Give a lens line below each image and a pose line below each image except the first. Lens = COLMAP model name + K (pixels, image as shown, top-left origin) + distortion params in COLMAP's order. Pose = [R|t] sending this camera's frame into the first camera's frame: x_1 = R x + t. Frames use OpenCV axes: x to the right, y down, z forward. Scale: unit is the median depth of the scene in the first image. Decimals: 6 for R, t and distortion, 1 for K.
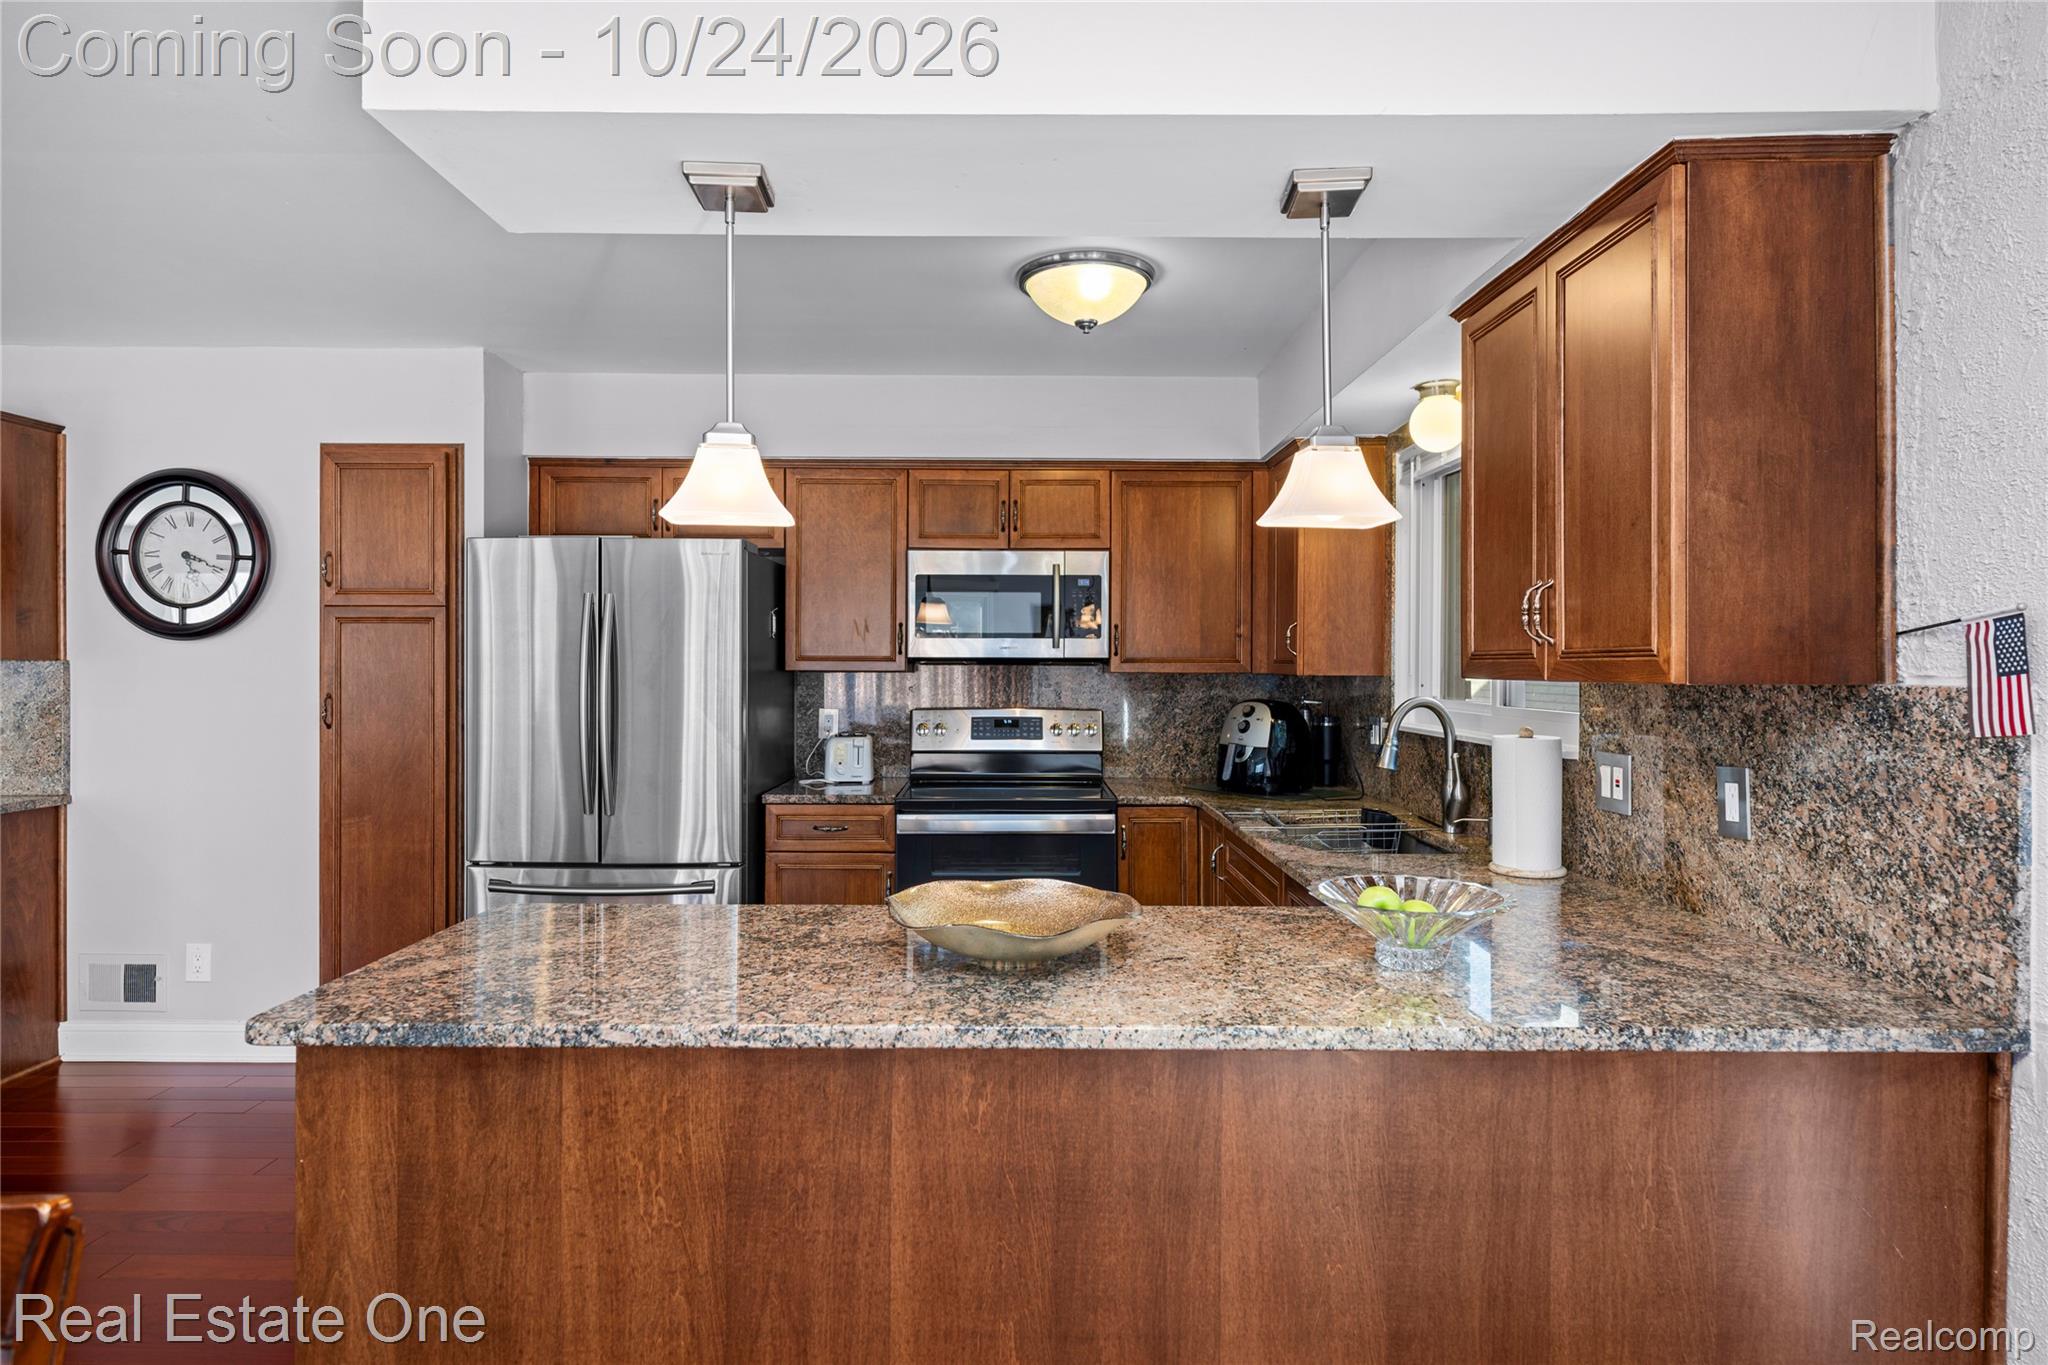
lens RADIAL K [[1111.3, 0, 1018.0], [0, 1111.3, 667.5], [0, 0, 1]] dist [0.001280, -0.001004]
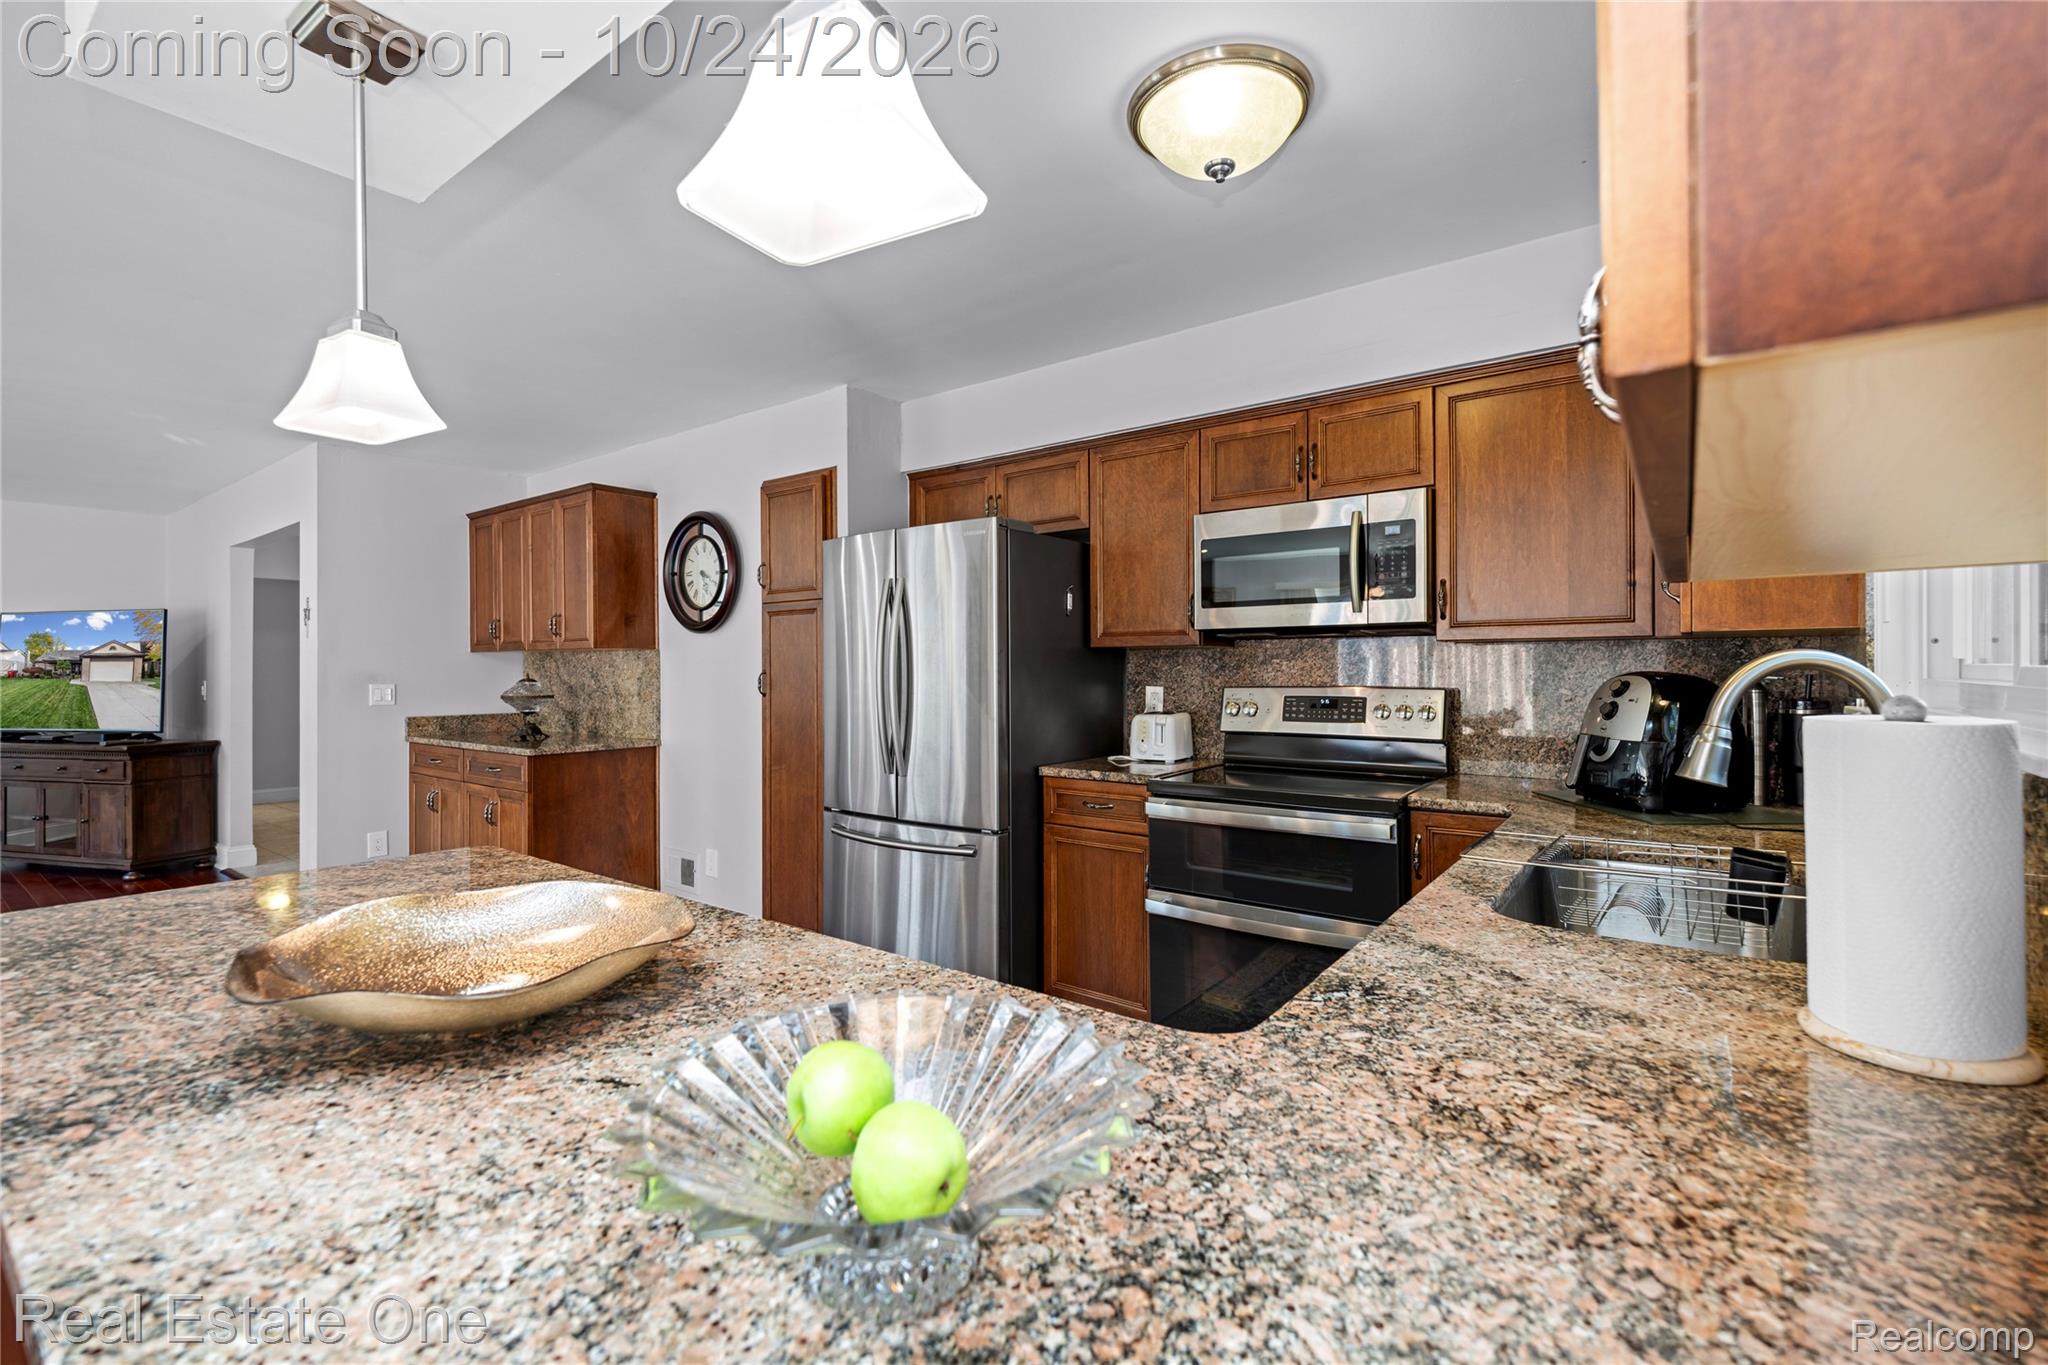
lens RADIAL K [[884.4, 0, 1028.8], [0, 884.4, 670.5], [0, 0, 1]] dist [-0.000567, -0.000688]
pose [[0.797526, -0.007105, -0.603243, 0.260009], [0.007041, 0.999972, -0.002469, 0.028354], [0.603243, -0.002279, 0.797554, 0.355307]]
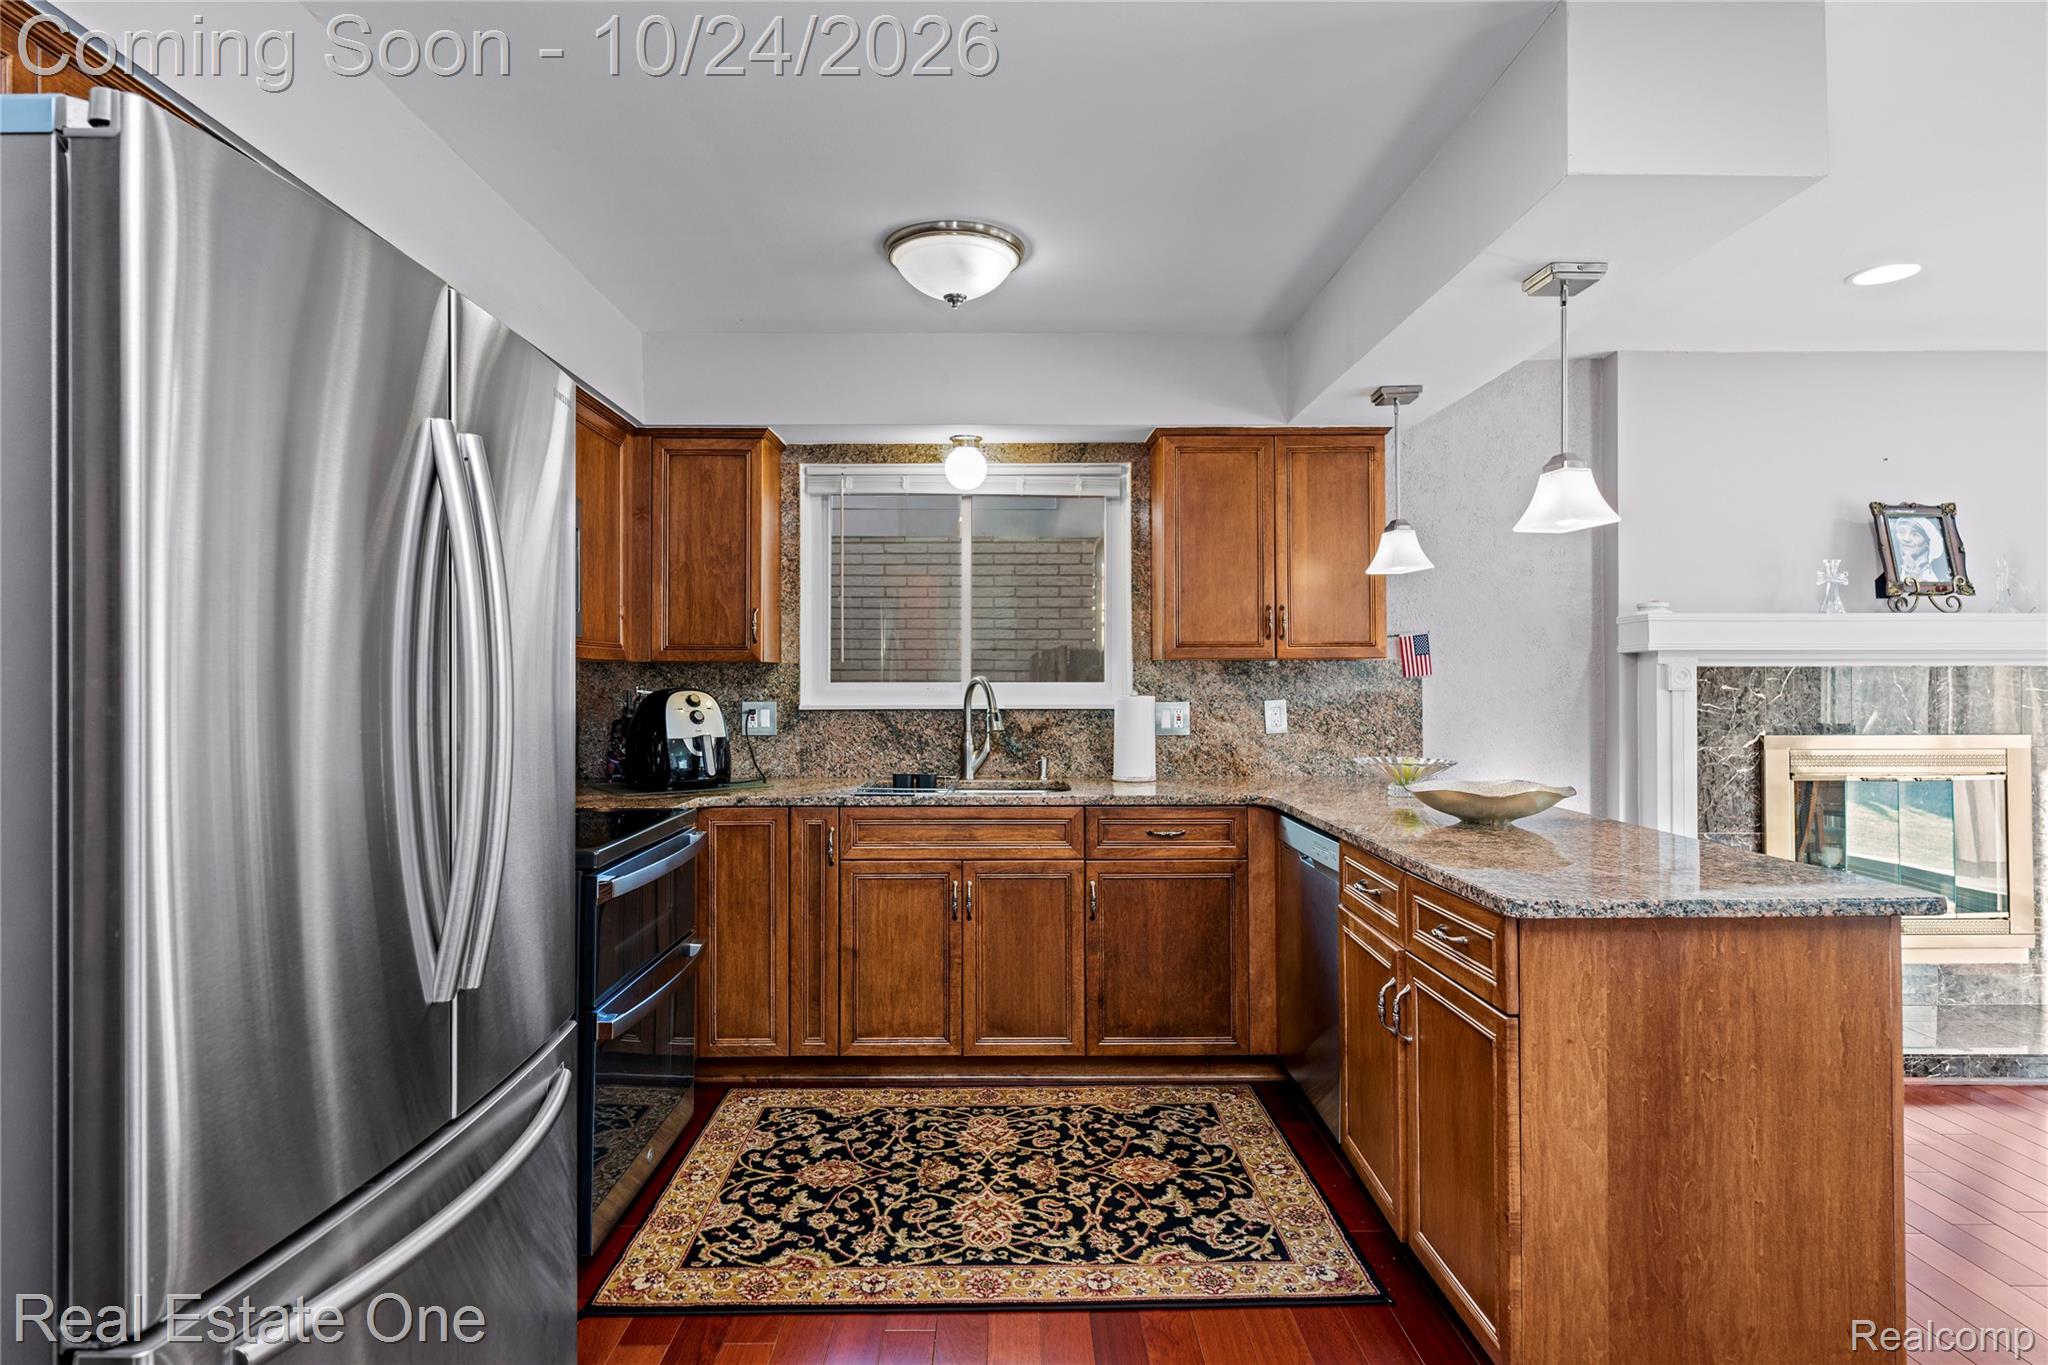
lens RADIAL K [[1082.1, 0, 1009.8], [0, 1082.1, 668.7], [0, 0, 1]] dist [0.005521, -0.007082]
pose [[0.003545, 0.006668, 0.999971, -0.728855], [0.004910, 0.999966, -0.006685, 0.021168], [-0.999982, 0.004933, 0.003512, 0.772398]]
